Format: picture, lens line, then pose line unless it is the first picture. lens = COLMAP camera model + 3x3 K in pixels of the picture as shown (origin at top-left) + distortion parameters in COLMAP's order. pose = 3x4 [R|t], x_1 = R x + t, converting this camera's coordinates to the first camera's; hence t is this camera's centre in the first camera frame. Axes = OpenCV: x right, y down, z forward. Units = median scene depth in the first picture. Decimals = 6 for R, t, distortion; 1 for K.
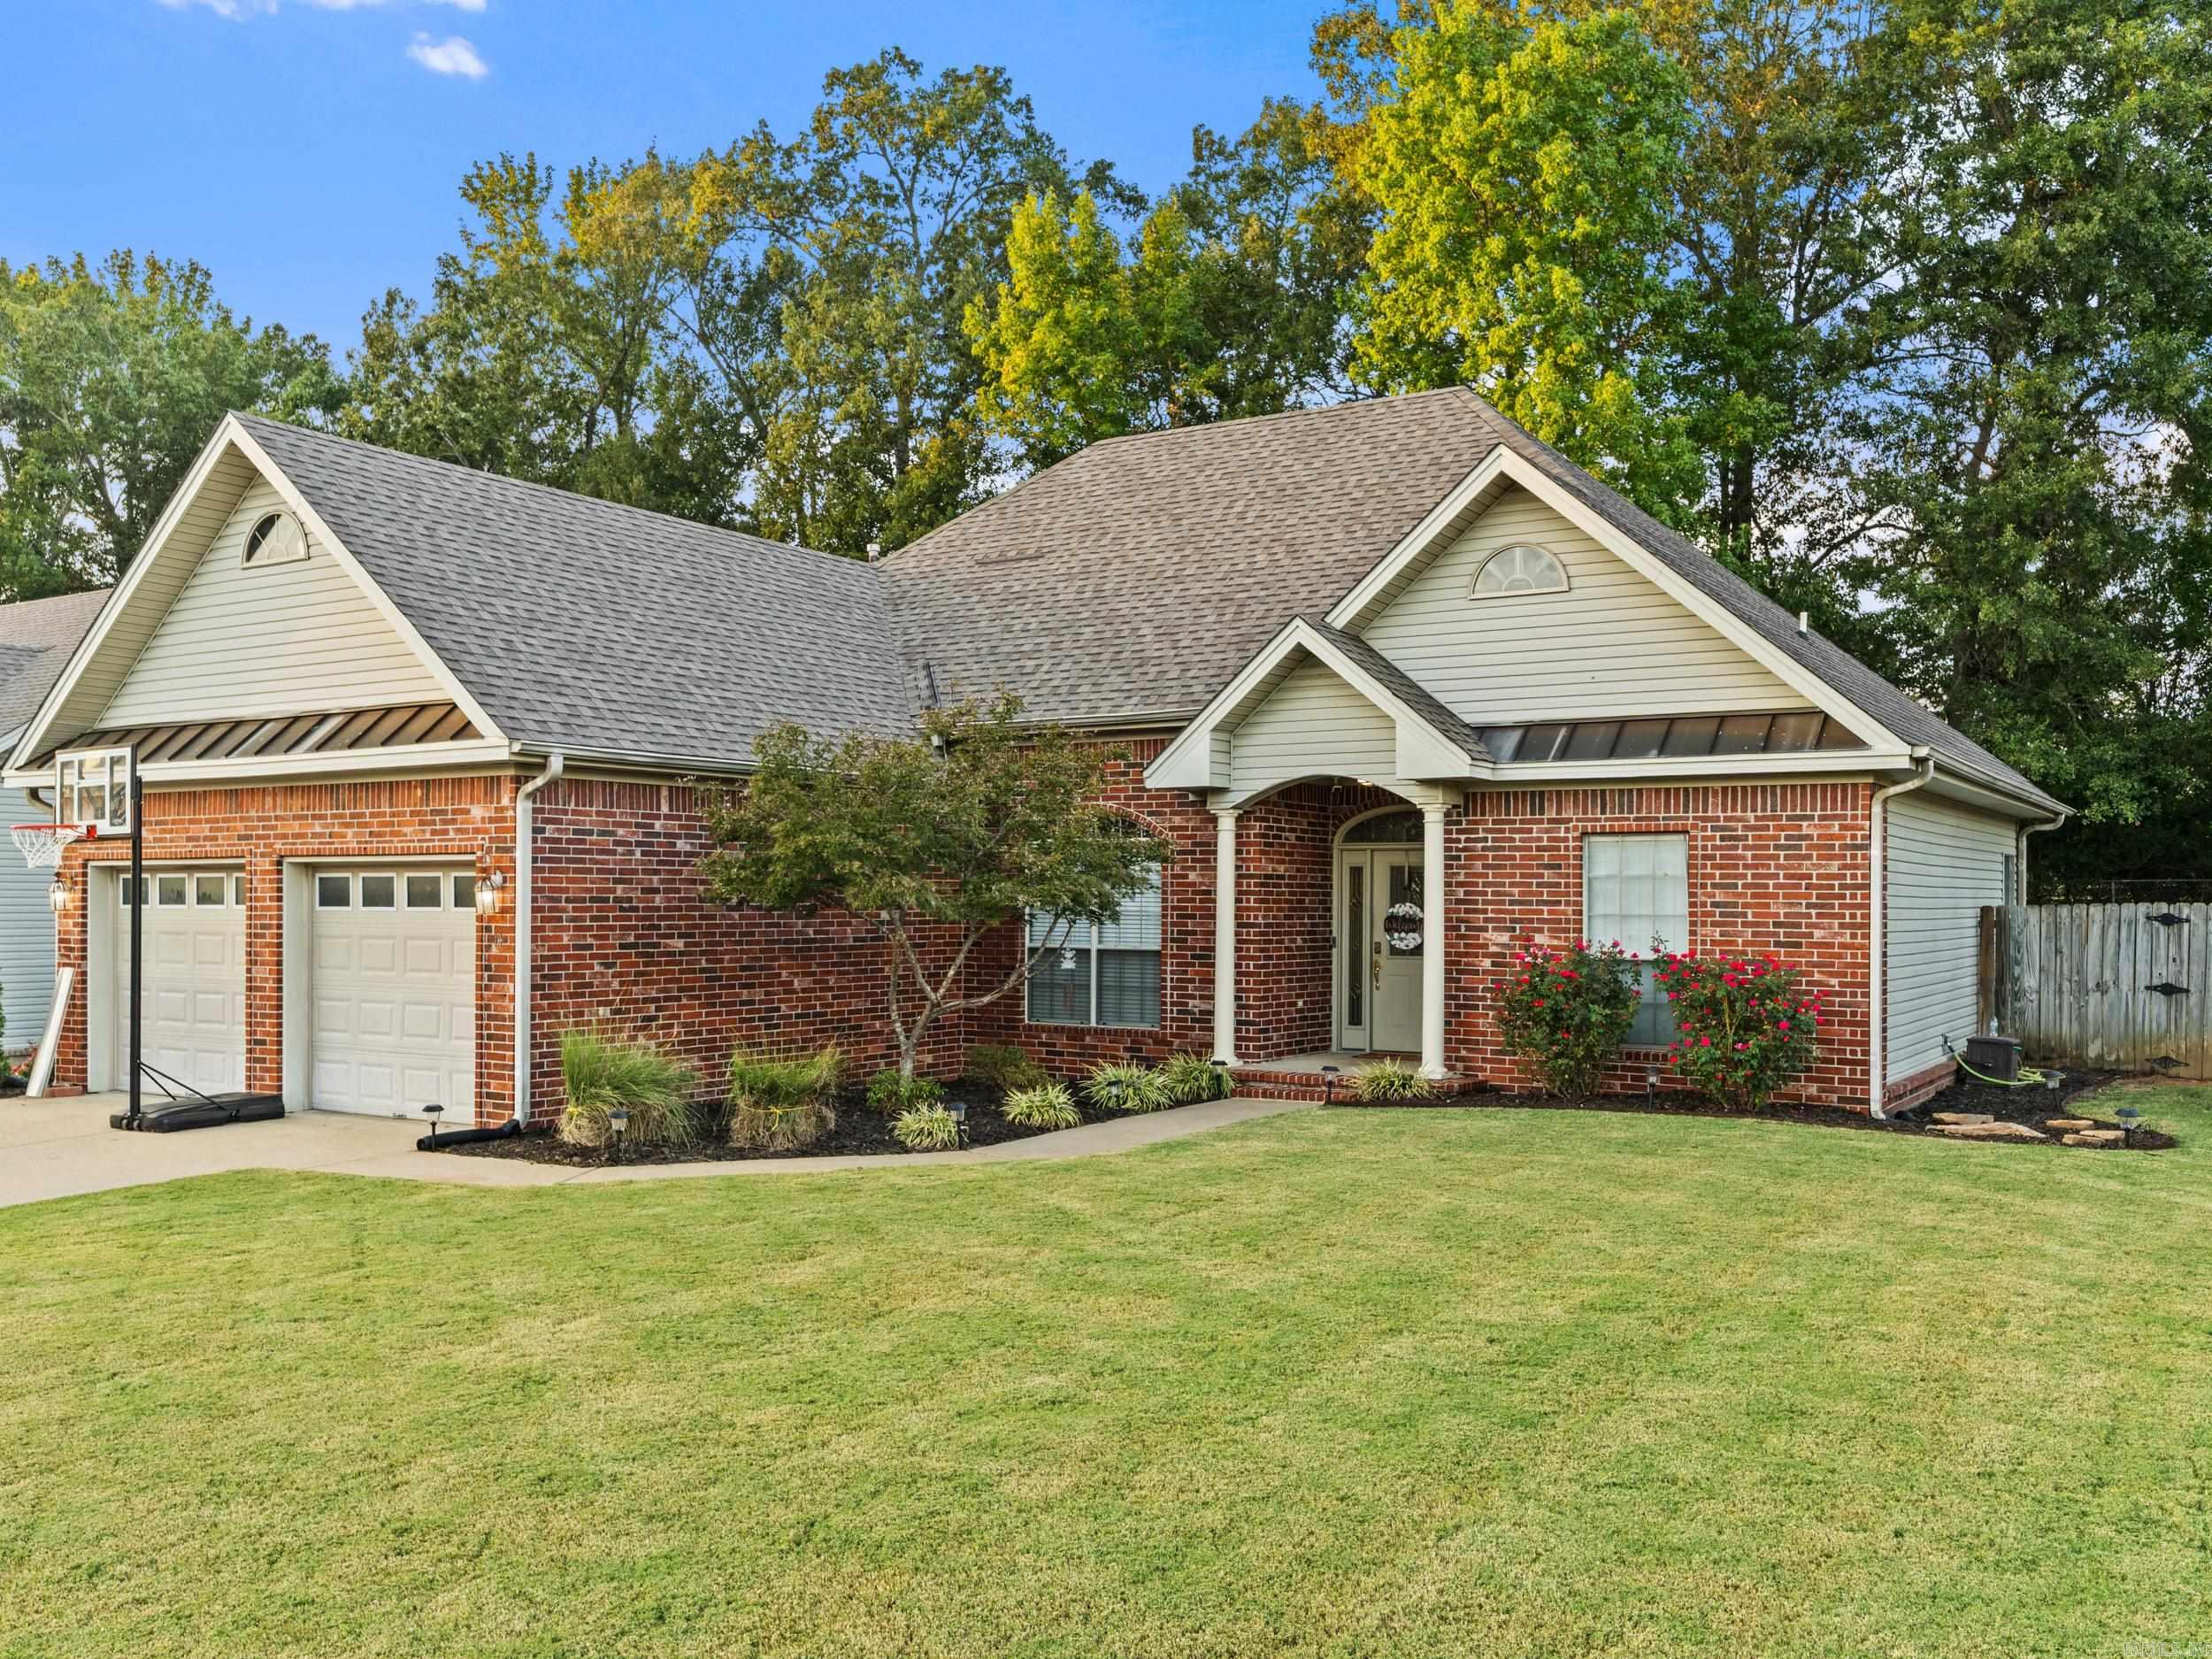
lens RADIAL K [[1905.4, 0, 1077.2], [0, 1905.4, 881.3], [0, 0, 1]] dist [-0.000920, 0.005181]
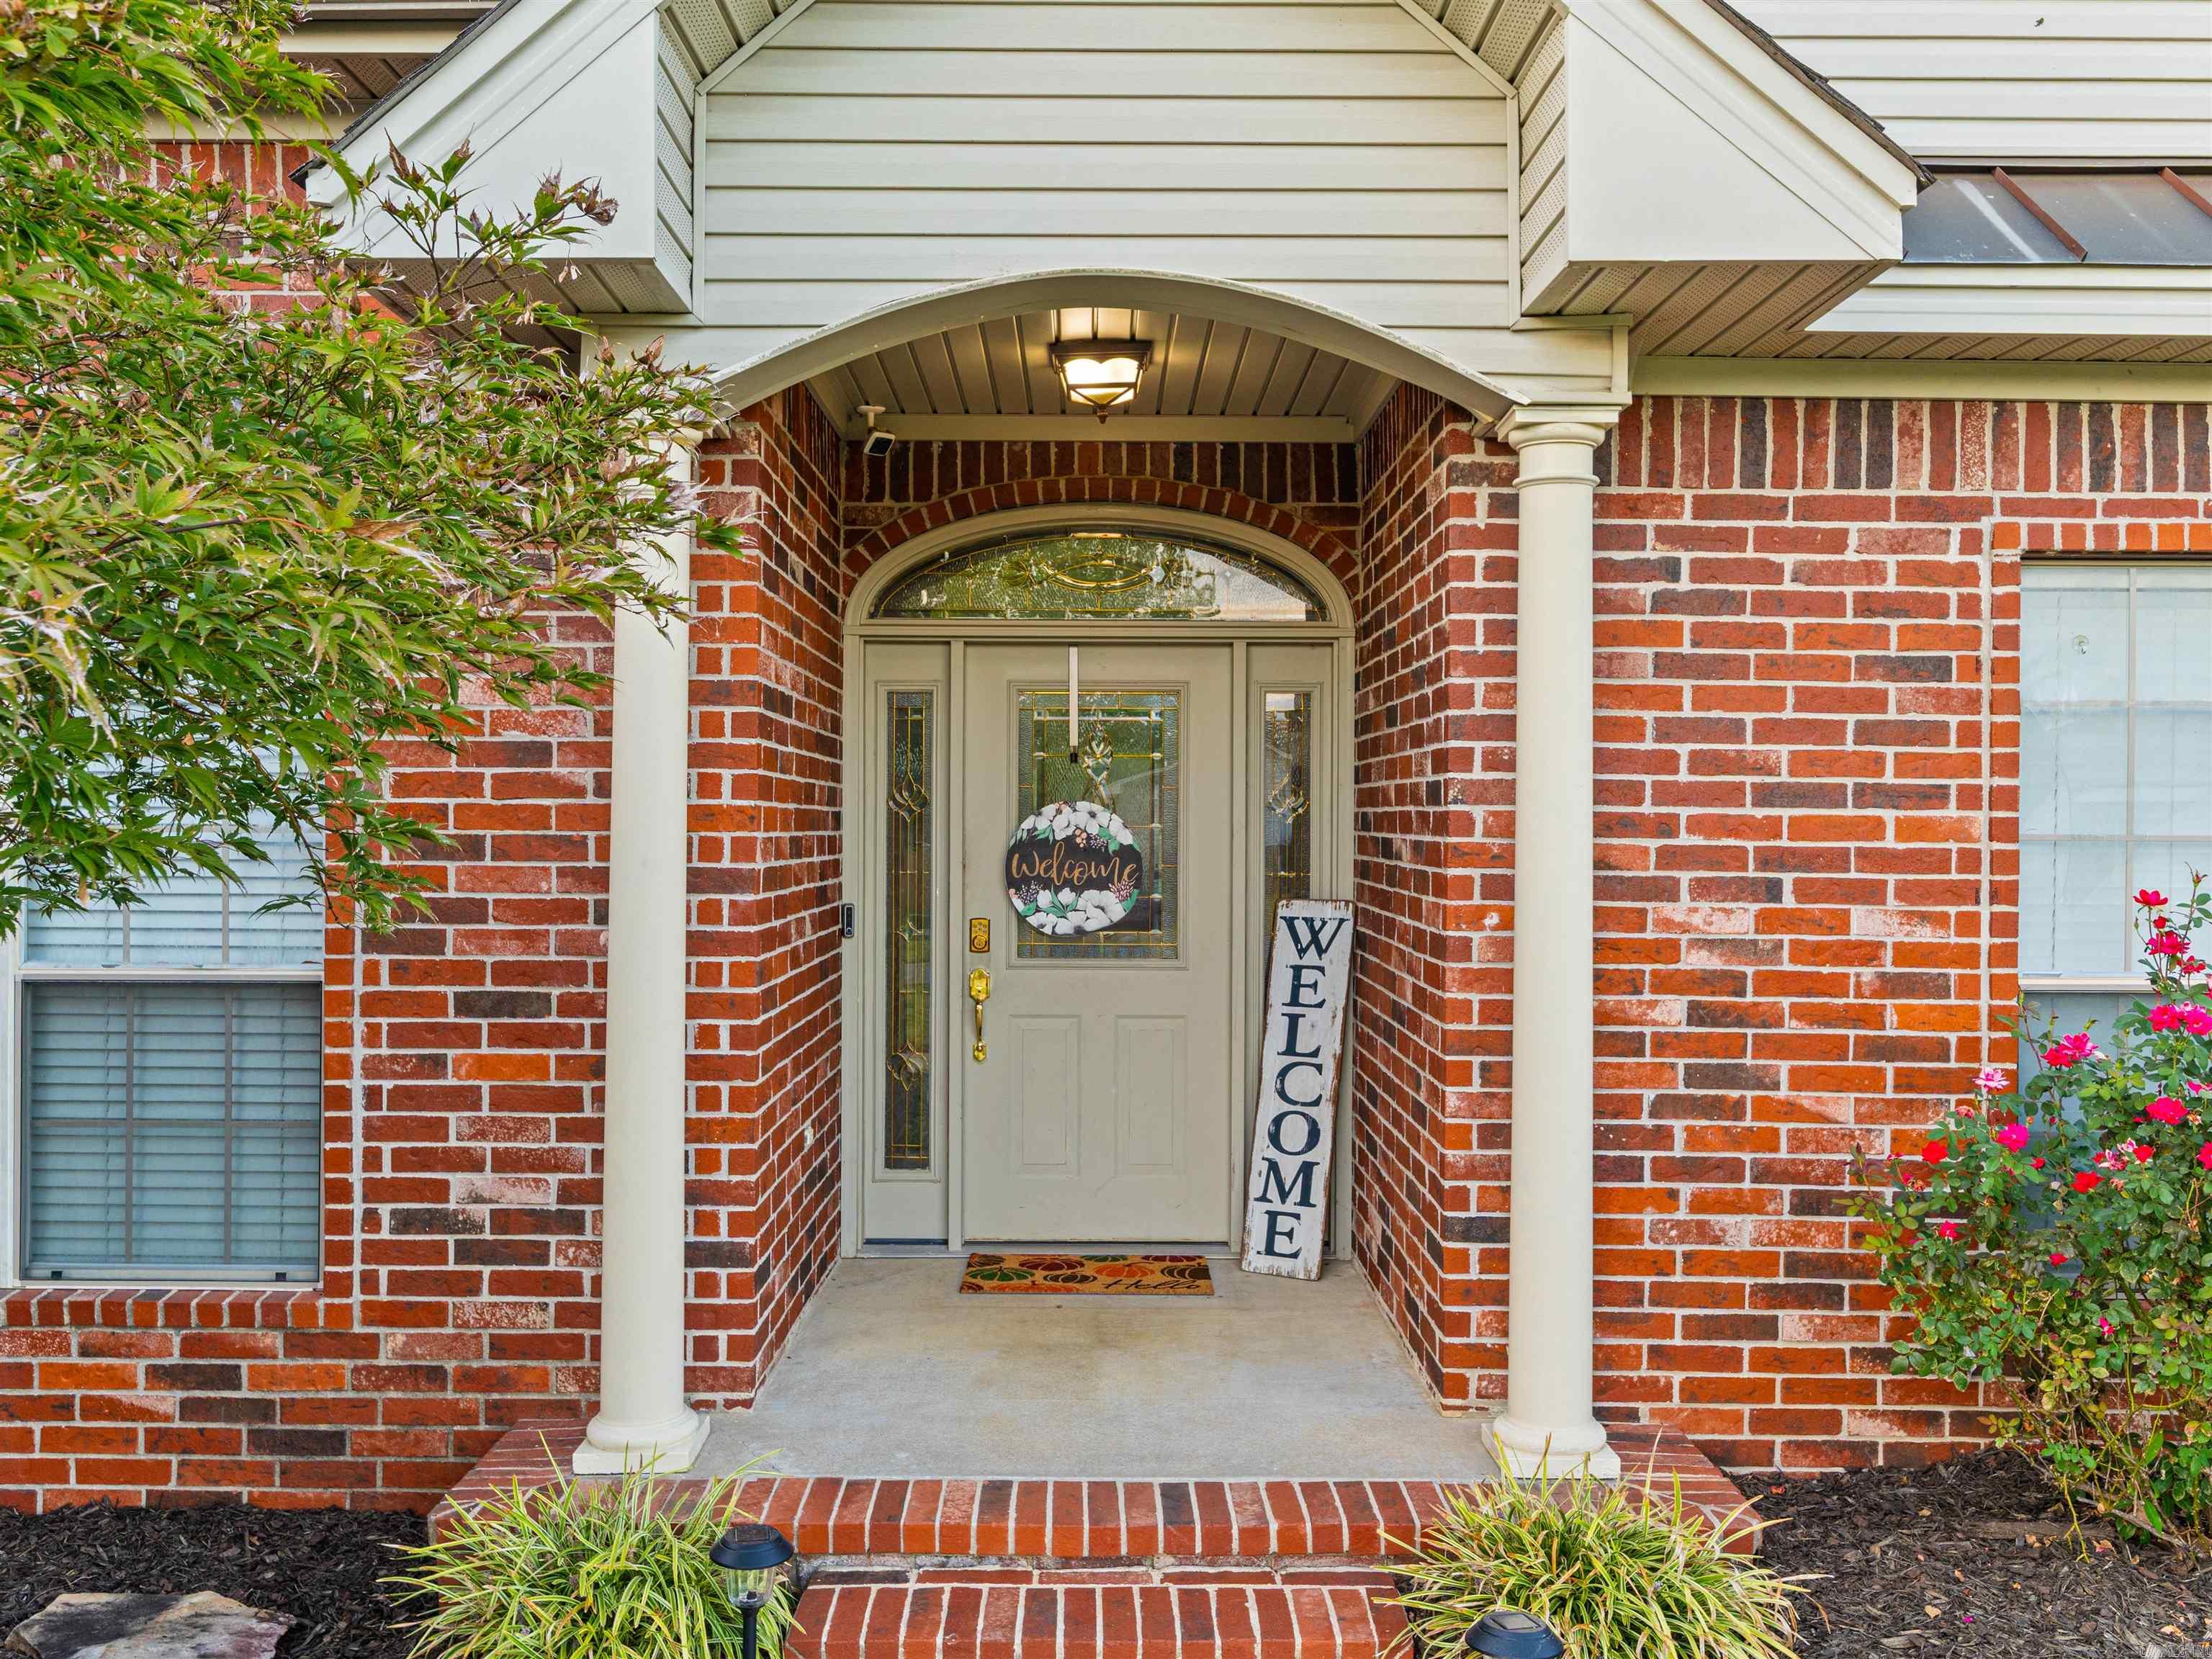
lens RADIAL K [[1905.4, 0, 1100.5], [0, 1905.4, 843.3], [0, 0, 1]] dist [-0.000920, 0.005181]
pose [[0.837191, -0.005761, 0.546881, -0.008543], [-0.007561, 0.999727, 0.022107, 0.012776], [-0.546859, -0.022643, 0.836919, 0.811872]]
